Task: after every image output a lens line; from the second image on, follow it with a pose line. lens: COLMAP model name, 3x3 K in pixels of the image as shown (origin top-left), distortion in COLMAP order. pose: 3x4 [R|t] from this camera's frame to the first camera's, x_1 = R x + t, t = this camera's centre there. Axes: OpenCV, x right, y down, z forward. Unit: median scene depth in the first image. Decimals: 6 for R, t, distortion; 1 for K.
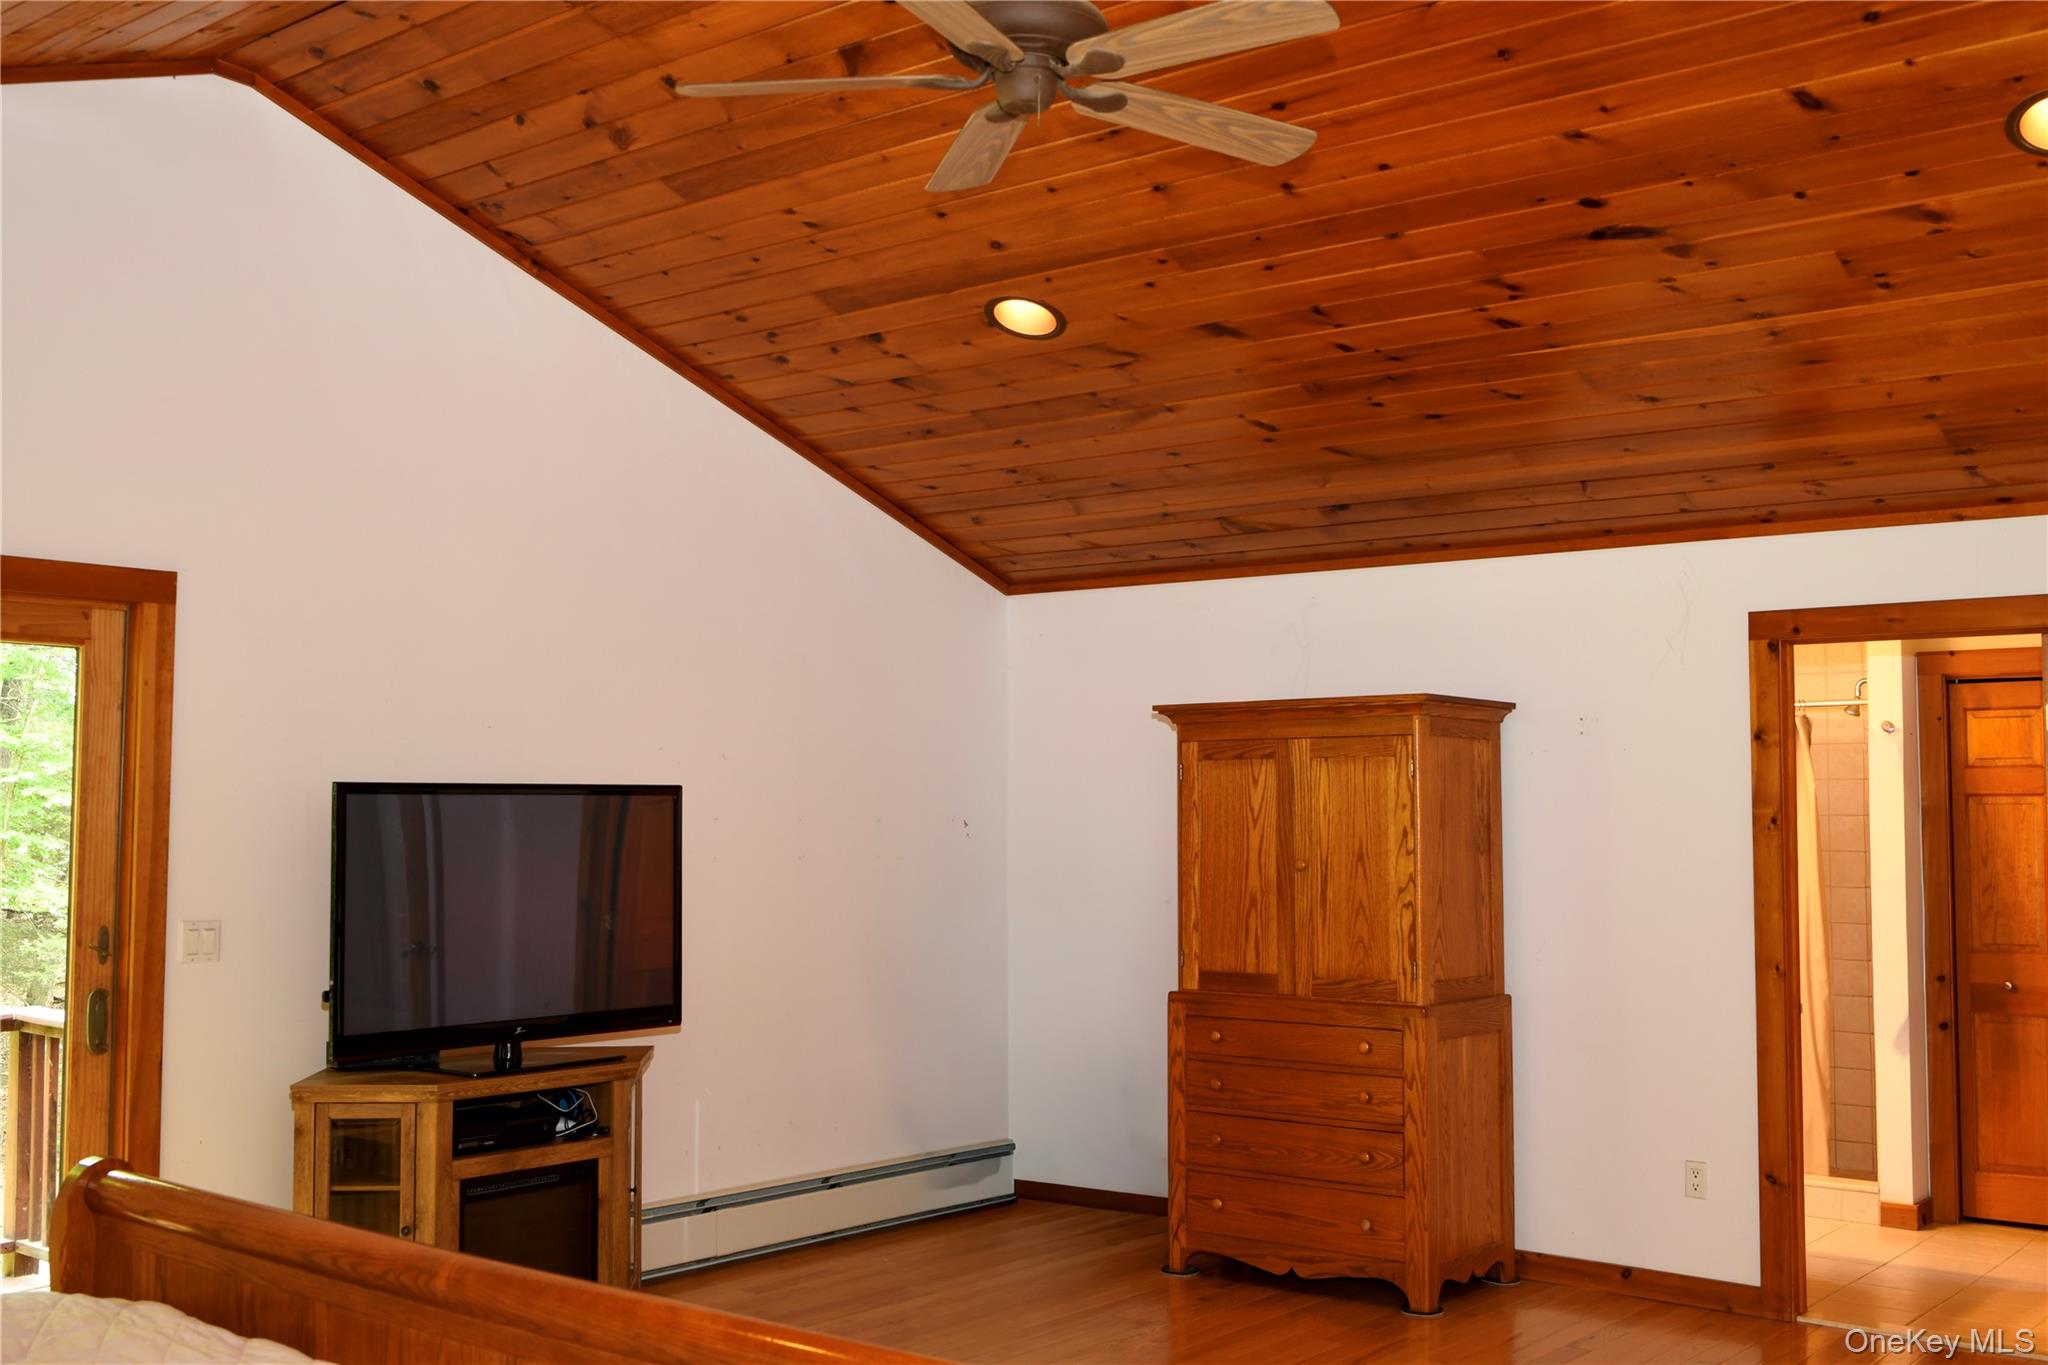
lens RADIAL K [[2088.3, 0, 1024.0], [0, 2088.3, 682.5], [0, 0, 1]] dist [-0.009274, 0.017390]
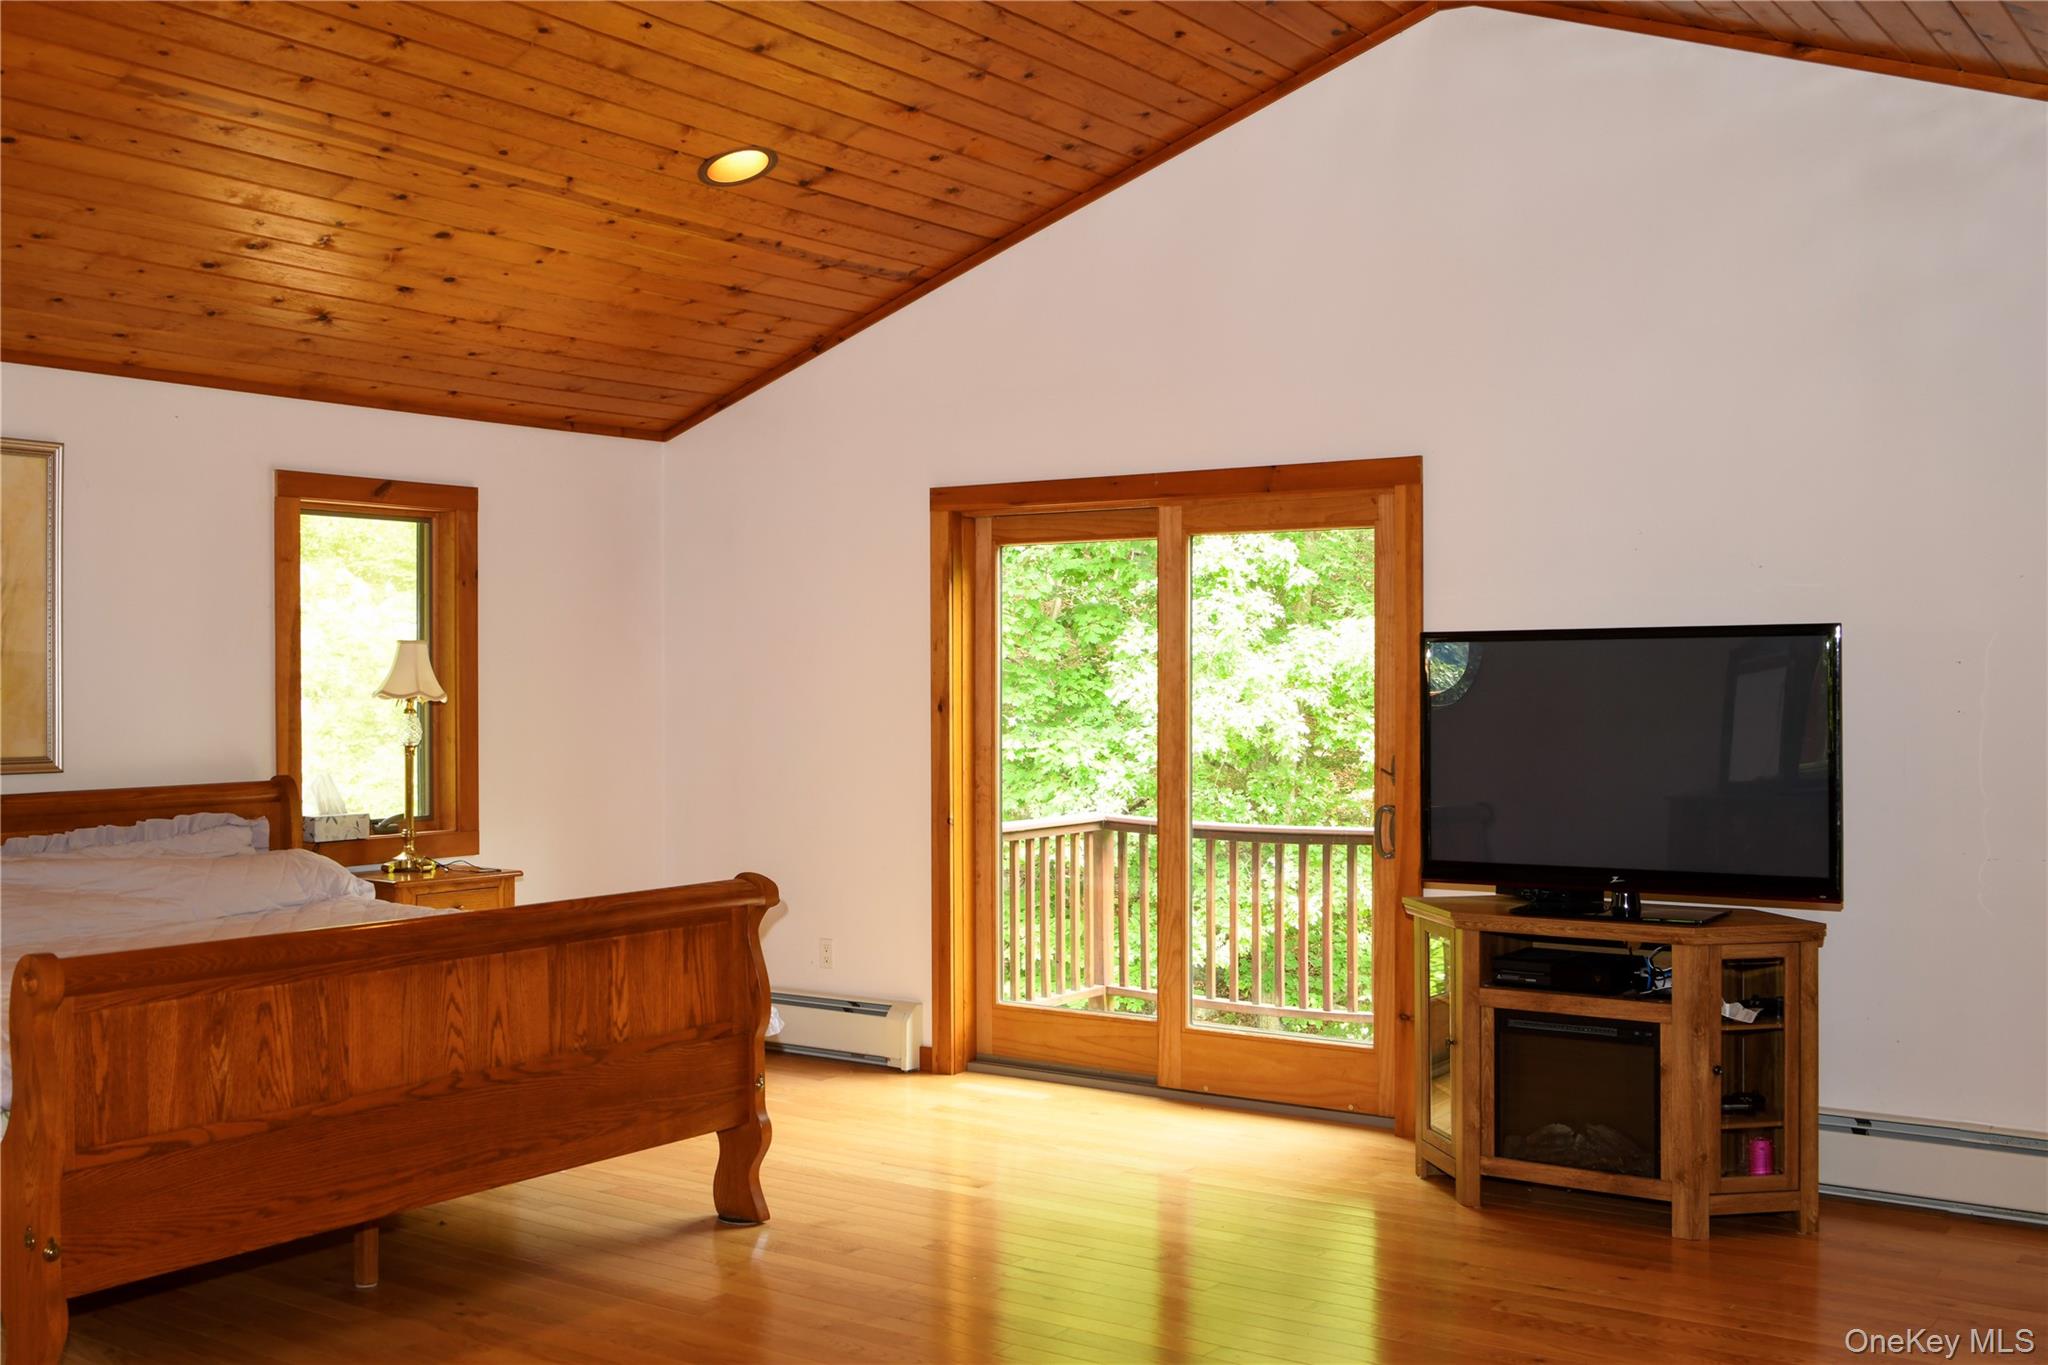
lens RADIAL K [[2088.3, 0, 1024.0], [0, 2088.3, 682.5], [0, 0, 1]] dist [-0.009274, 0.017390]
pose [[0.088546, 0.003165, -0.996067, 1.309569], [0.073018, 0.997284, 0.009660, 0.082027], [0.993392, -0.073586, 0.088074, 1.186460]]
